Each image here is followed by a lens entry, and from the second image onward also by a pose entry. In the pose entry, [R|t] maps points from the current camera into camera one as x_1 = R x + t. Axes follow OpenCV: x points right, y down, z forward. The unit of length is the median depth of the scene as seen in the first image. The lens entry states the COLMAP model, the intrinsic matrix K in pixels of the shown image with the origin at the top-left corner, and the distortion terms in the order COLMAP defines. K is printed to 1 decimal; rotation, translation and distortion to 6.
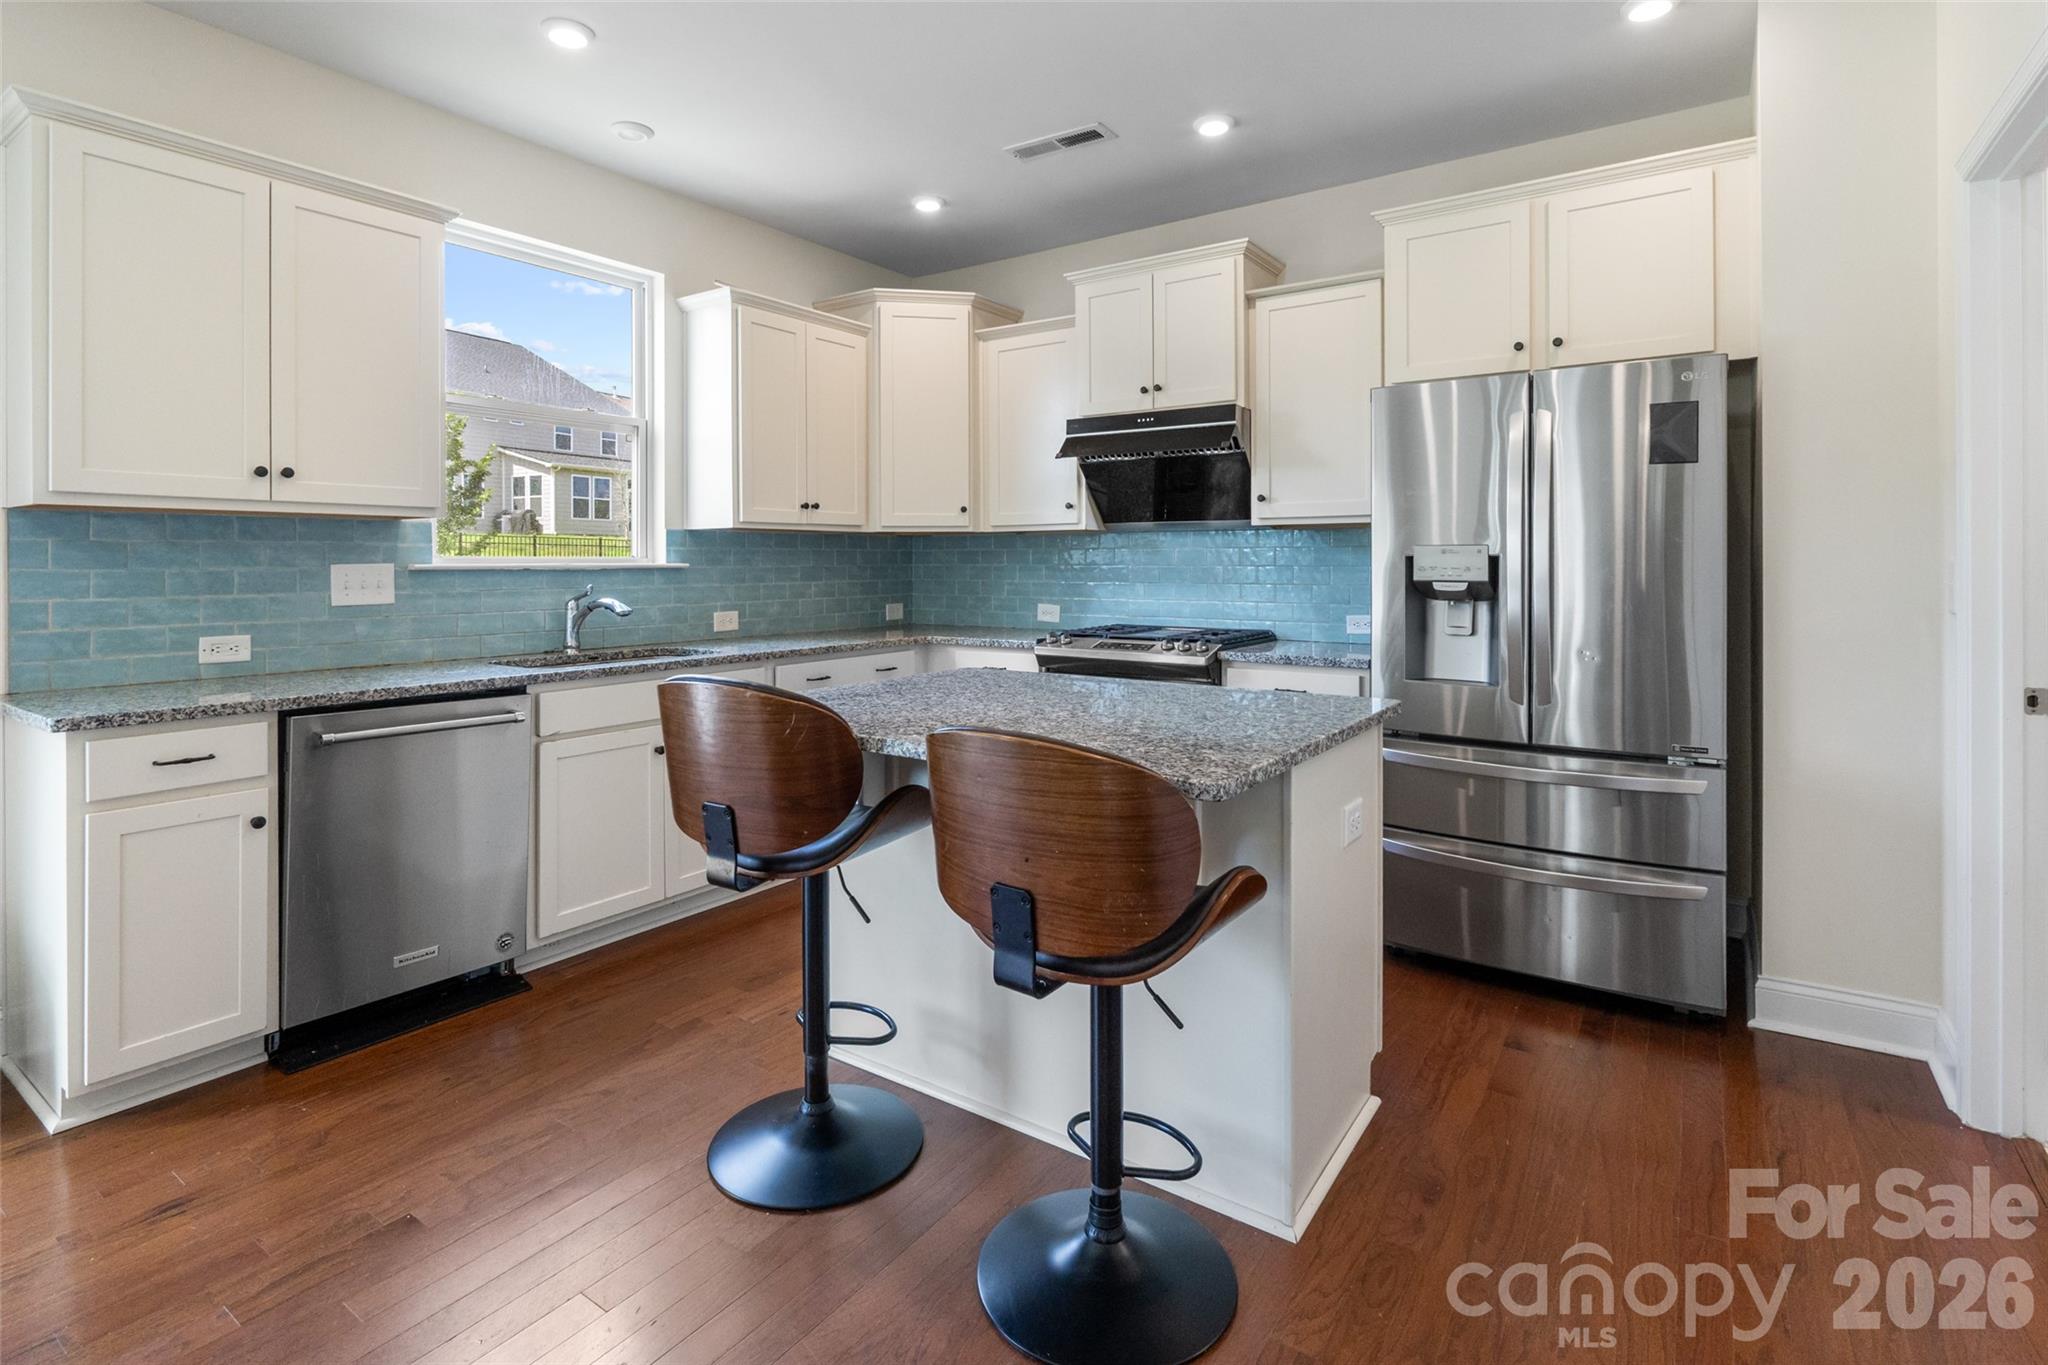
lens RADIAL K [[990.1, 0, 1018.5], [0, 990.1, 565.3], [0, 0, 1]] dist [-0.002493, 0.000397]
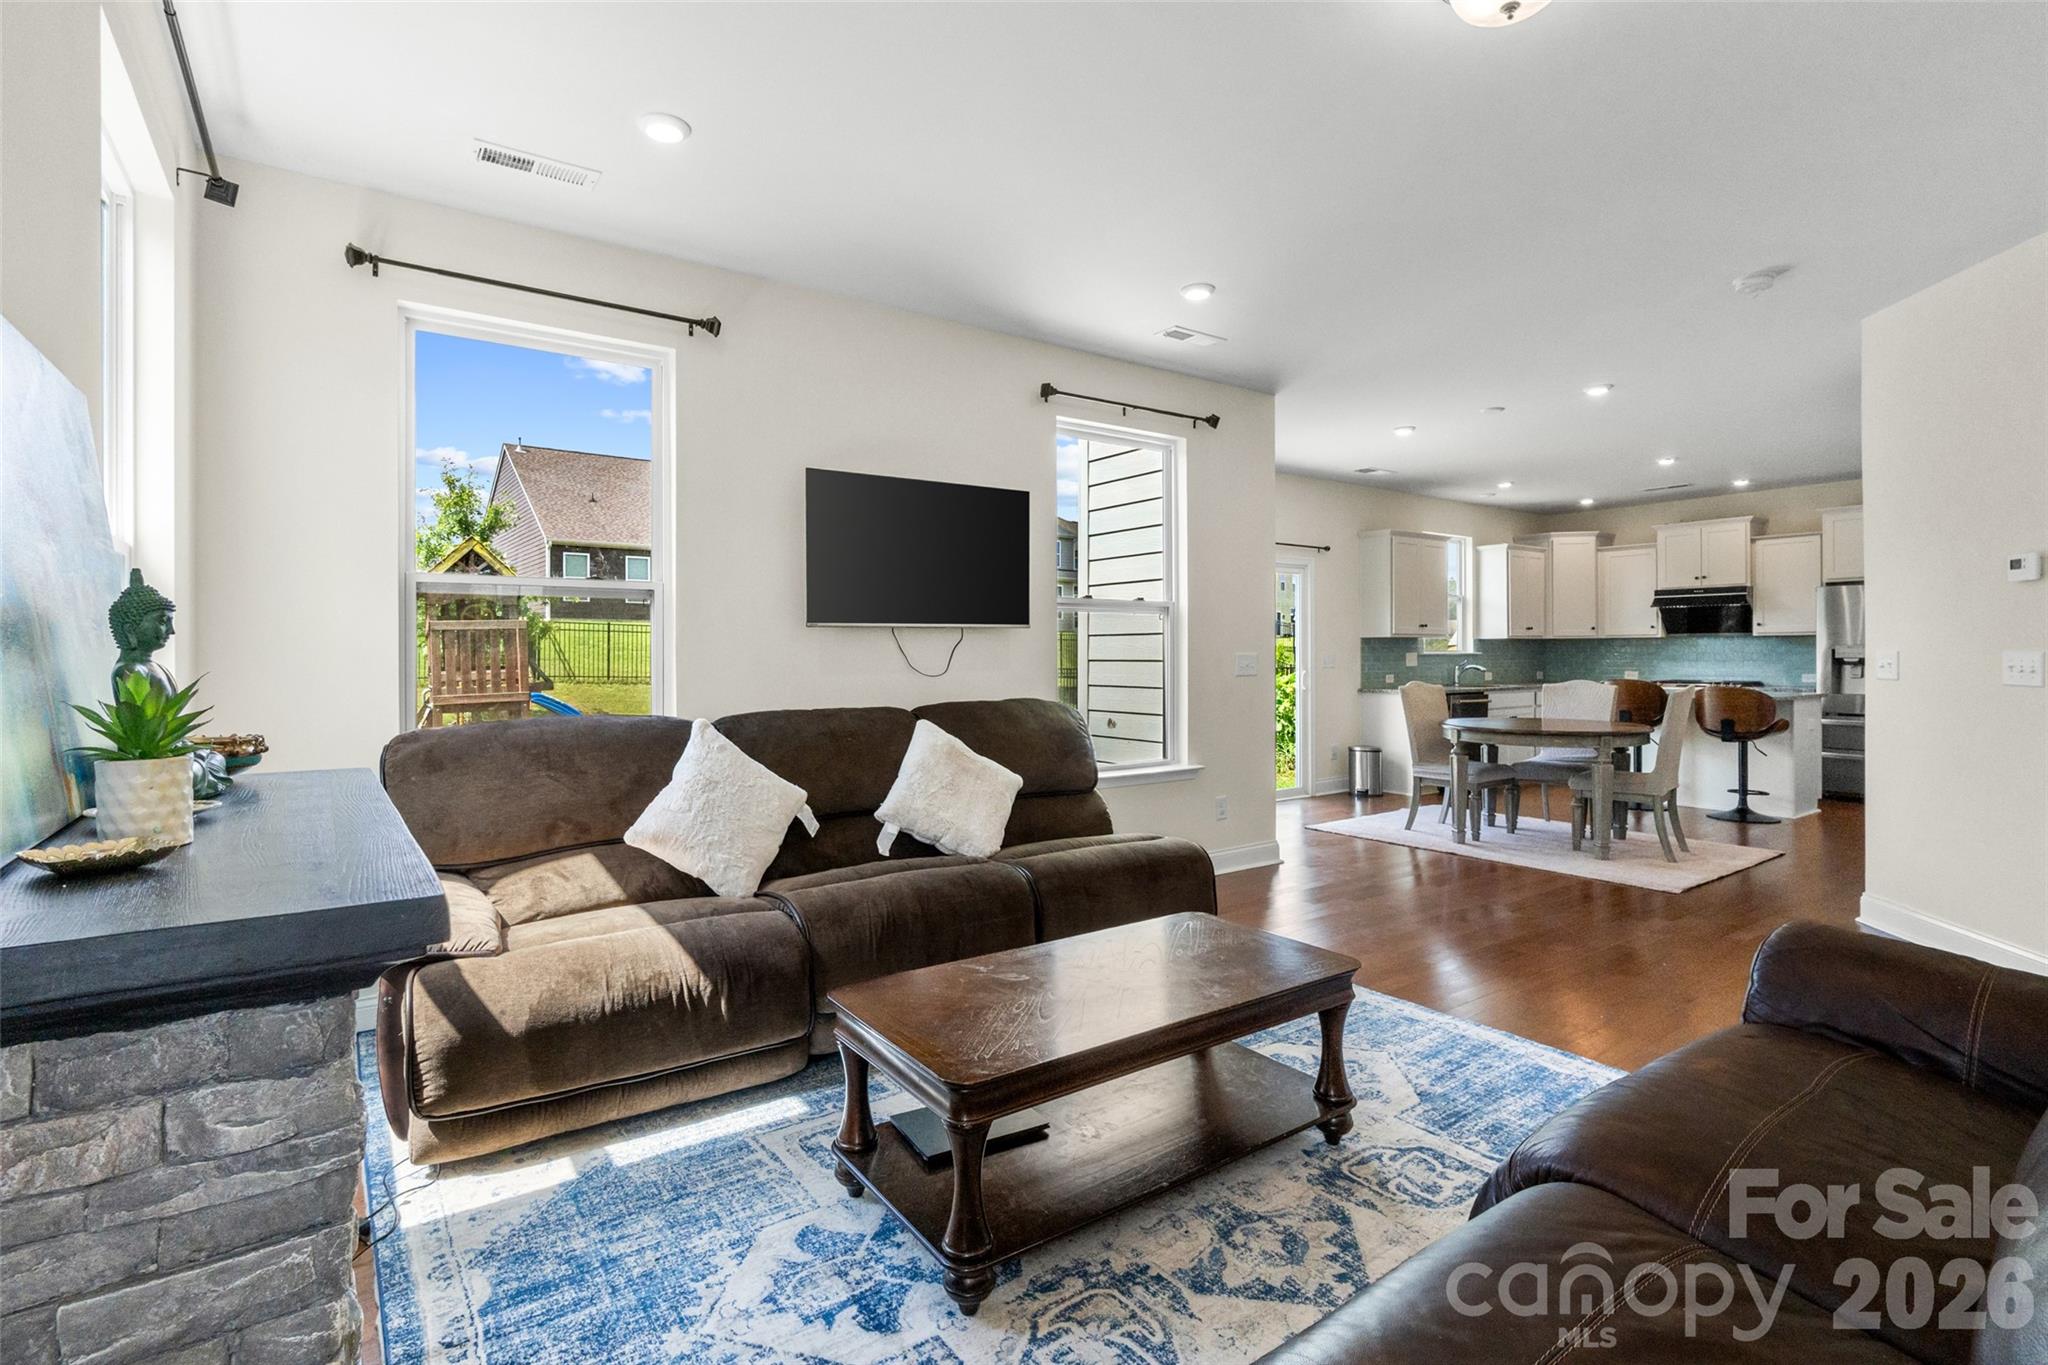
lens RADIAL K [[964.4, 0, 1014.1], [0, 964.4, 655.0], [0, 0, 1]] dist [-0.001380, -0.000122]
pose [[0.941225, -0.001367, -0.337777, -0.651340], [0.001182, 0.999999, -0.000754, 0.004858], [0.337777, 0.000311, 0.941226, -1.767167]]
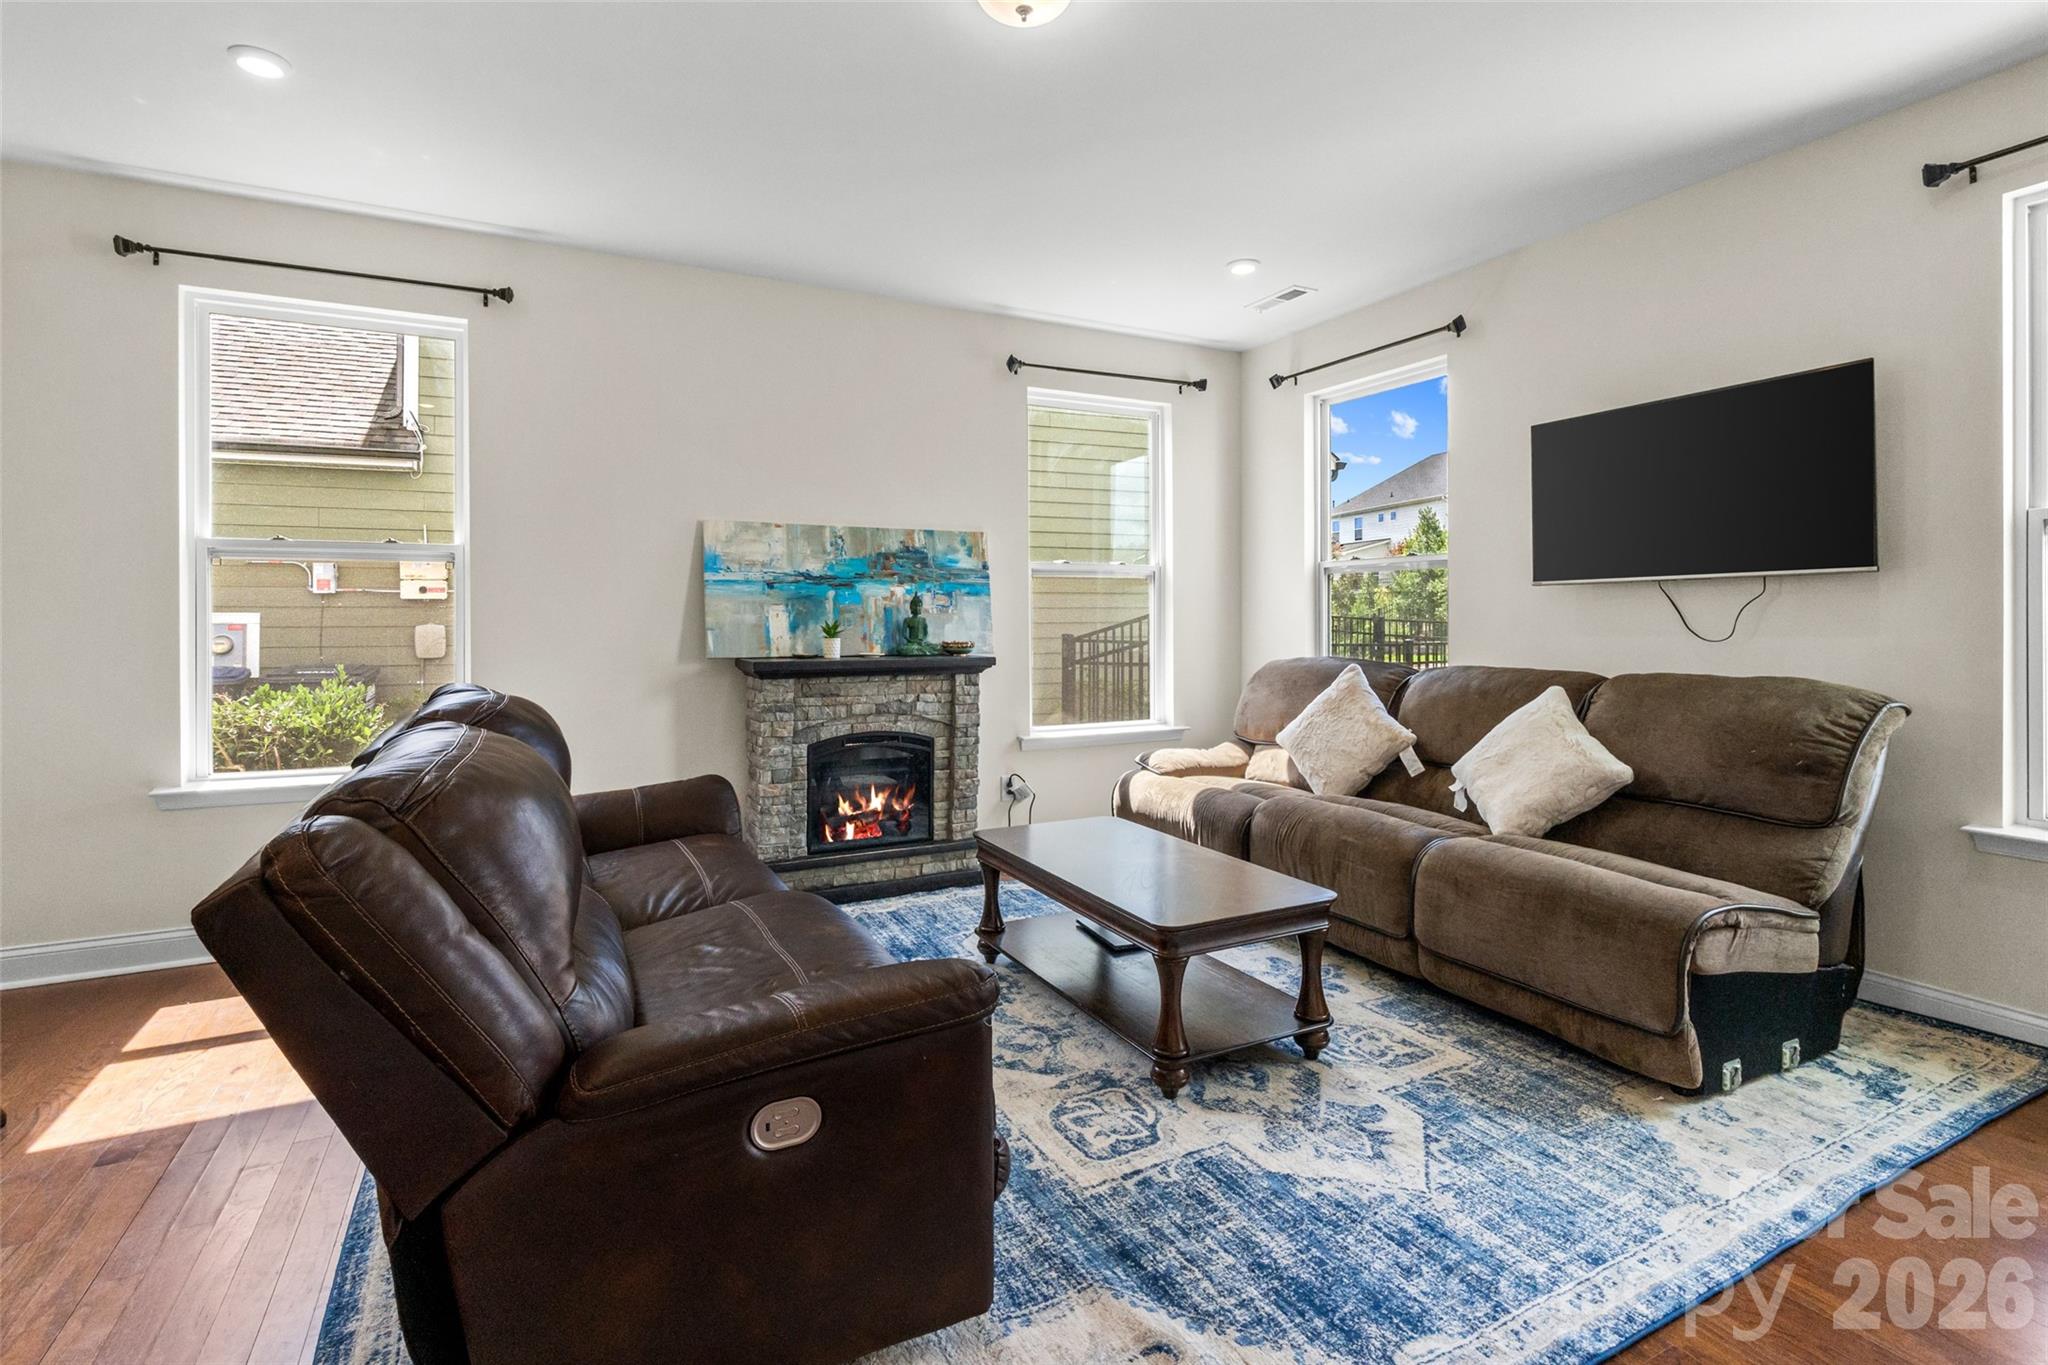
lens RADIAL K [[964.9, 0, 1022.5], [0, 964.9, 619.2], [0, 0, 1]] dist [0.000155, 0.000287]
pose [[-0.468109, 0.006035, -0.883650, -0.063698], [0.003749, 0.999981, 0.004843, 0.001857], [0.883663, -0.001046, -0.468123, -0.899601]]
